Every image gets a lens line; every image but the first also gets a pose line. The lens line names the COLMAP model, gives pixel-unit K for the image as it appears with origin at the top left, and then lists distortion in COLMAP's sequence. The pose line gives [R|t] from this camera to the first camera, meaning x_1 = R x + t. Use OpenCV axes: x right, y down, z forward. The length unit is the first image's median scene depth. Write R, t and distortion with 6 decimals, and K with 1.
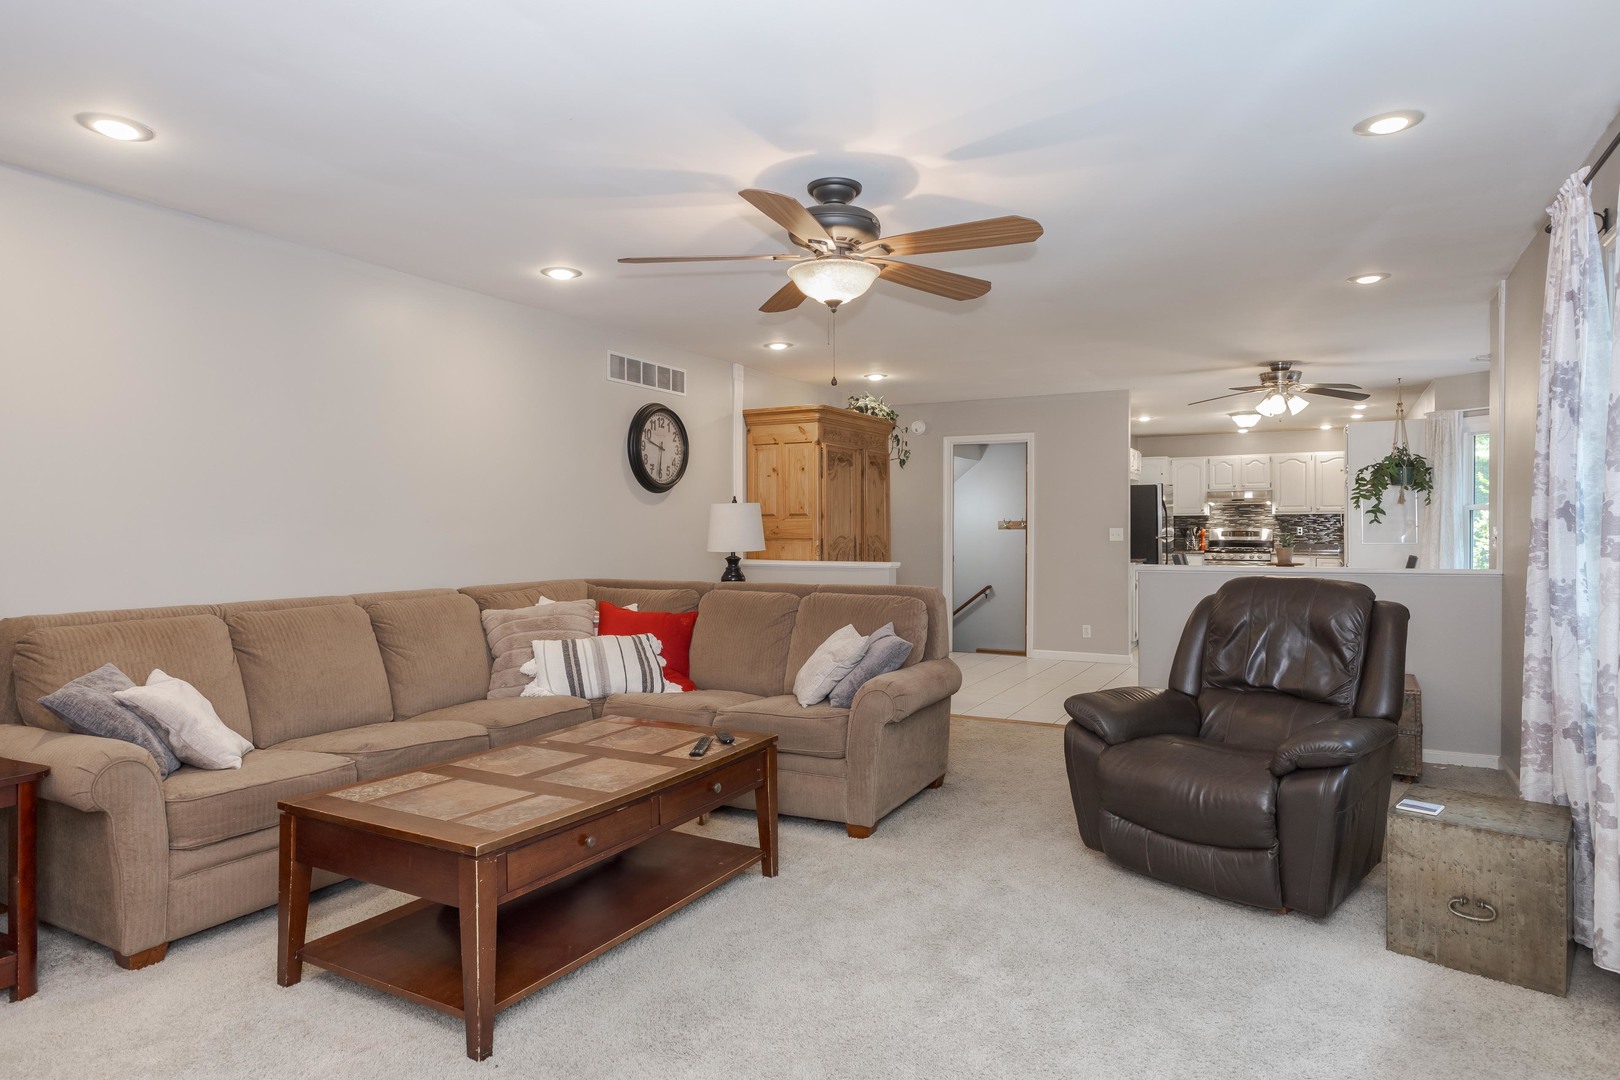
lens RADIAL K [[959.1, 0, 795.4], [0, 959.1, 526.8], [0, 0, 1]] dist [-0.013759, 0.001223]
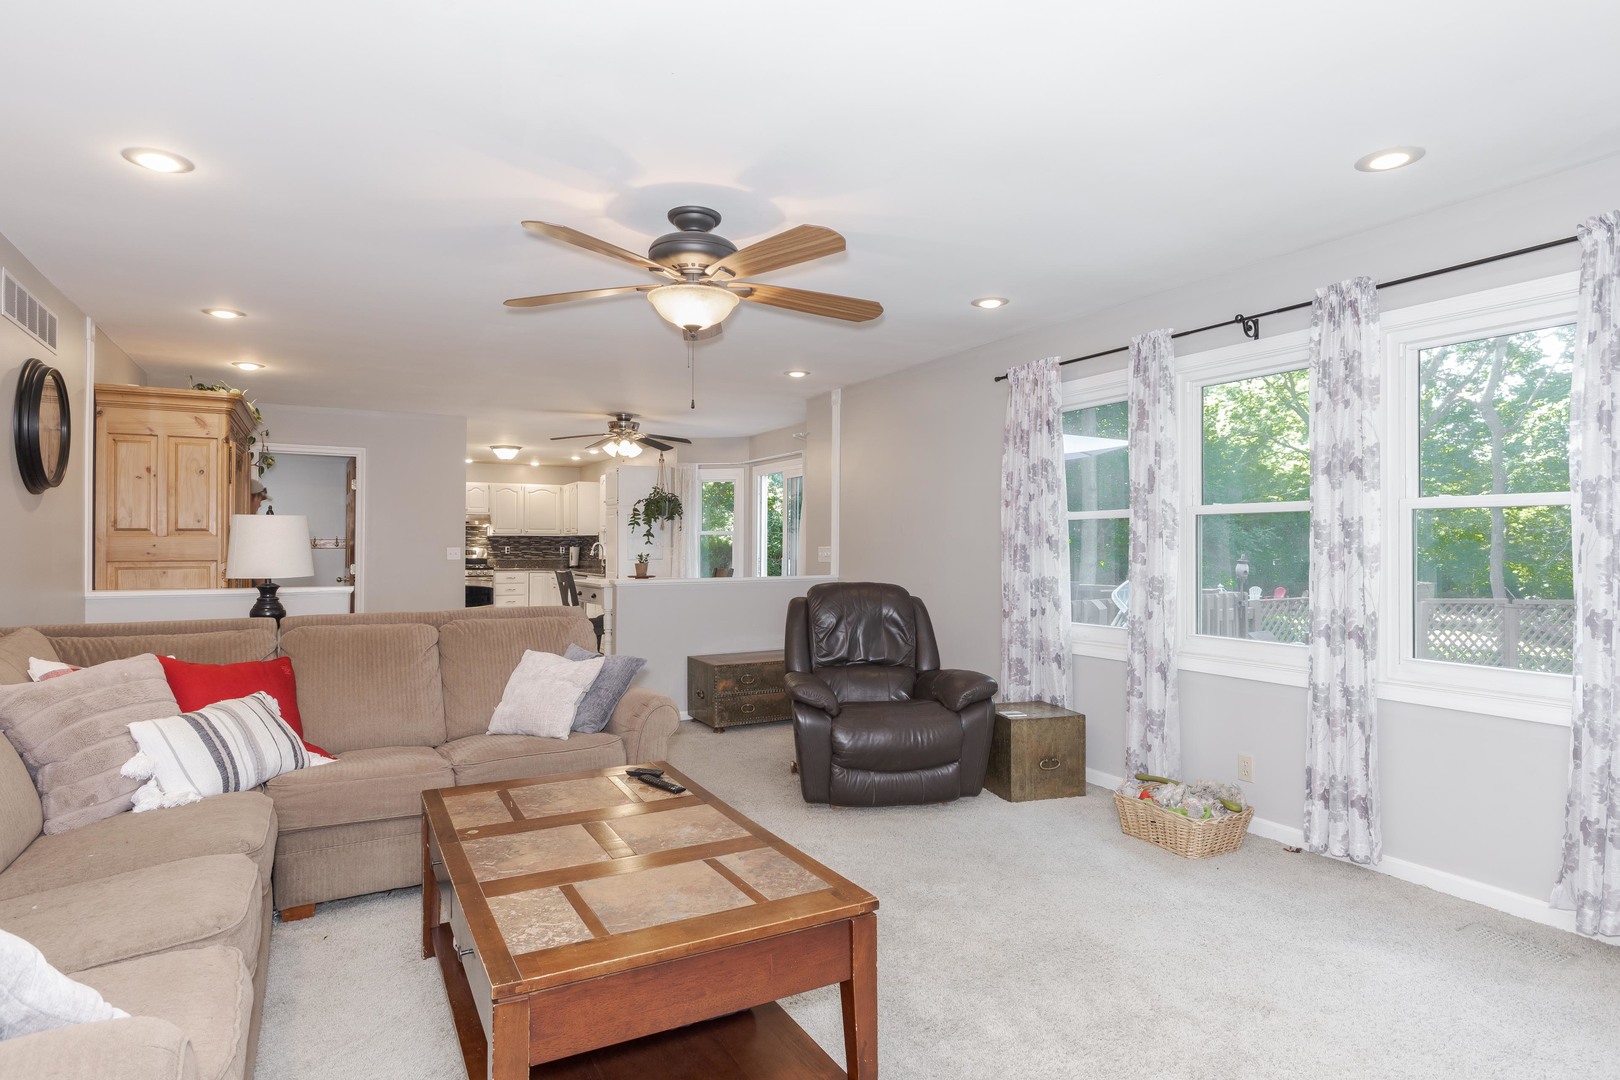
lens RADIAL K [[879.2, 0, 817.9], [0, 879.2, 543.7], [0, 0, 1]] dist [-0.000839, 0.000096]
pose [[0.520144, 0.005007, 0.854064, -0.441008], [-0.002690, 0.999987, -0.004224, 0.000384], [-0.854074, -0.000100, 0.520151, 0.251869]]
